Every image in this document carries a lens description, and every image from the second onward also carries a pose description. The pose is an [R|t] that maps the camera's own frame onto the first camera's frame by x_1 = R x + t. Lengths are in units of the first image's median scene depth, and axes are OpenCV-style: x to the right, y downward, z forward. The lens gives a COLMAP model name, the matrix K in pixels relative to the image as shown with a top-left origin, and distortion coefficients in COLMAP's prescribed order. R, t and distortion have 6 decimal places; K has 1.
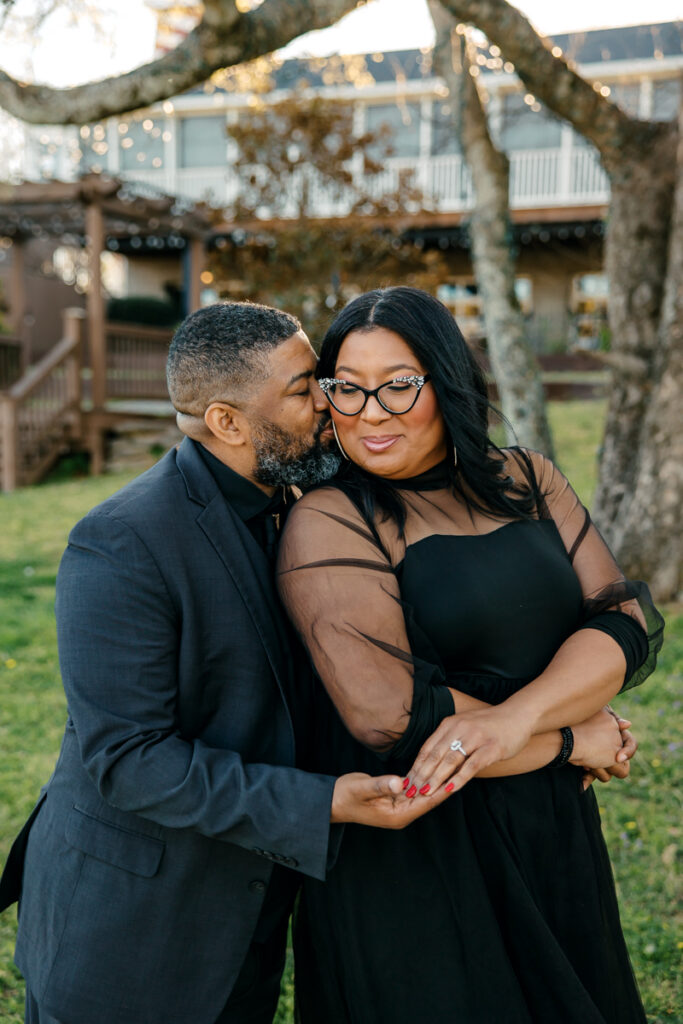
lens RADIAL K [[1310.4, 0, 341.5], [0, 1310.4, 512.0], [0, 0, 1]] dist [0.013477, 0.040216]
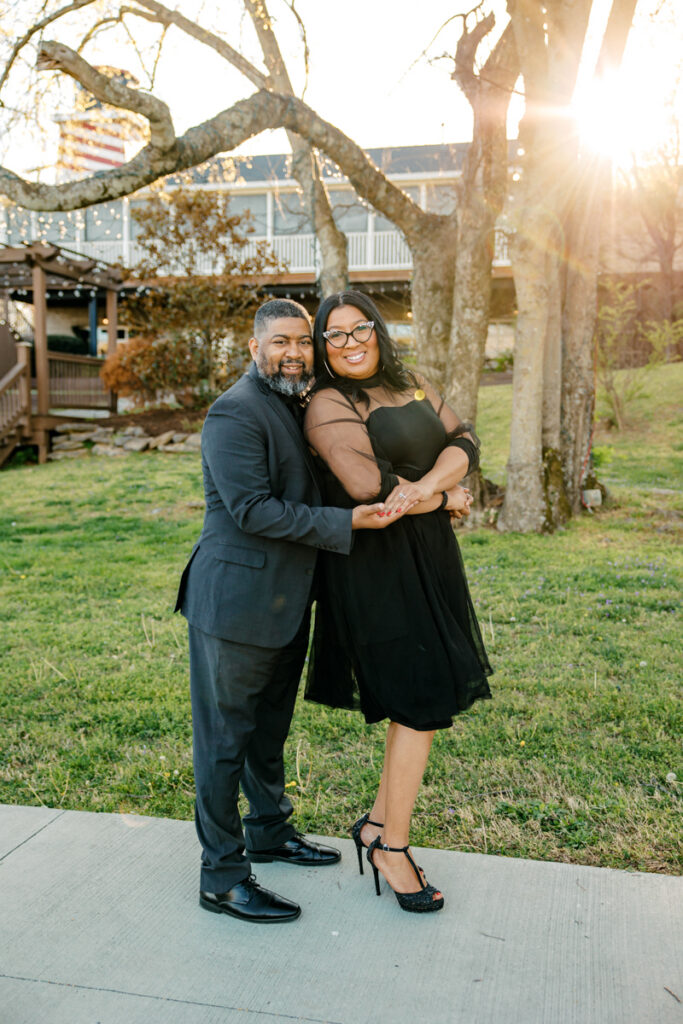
lens RADIAL K [[1118.5, 0, 341.5], [0, 1118.5, 512.0], [0, 0, 1]] dist [-0.018671, -0.015231]
pose [[0.986475, -0.021468, 0.162499, -0.091427], [0.024557, 0.999553, -0.017025, 0.064724], [-0.162061, 0.020785, 0.986562, -0.247136]]
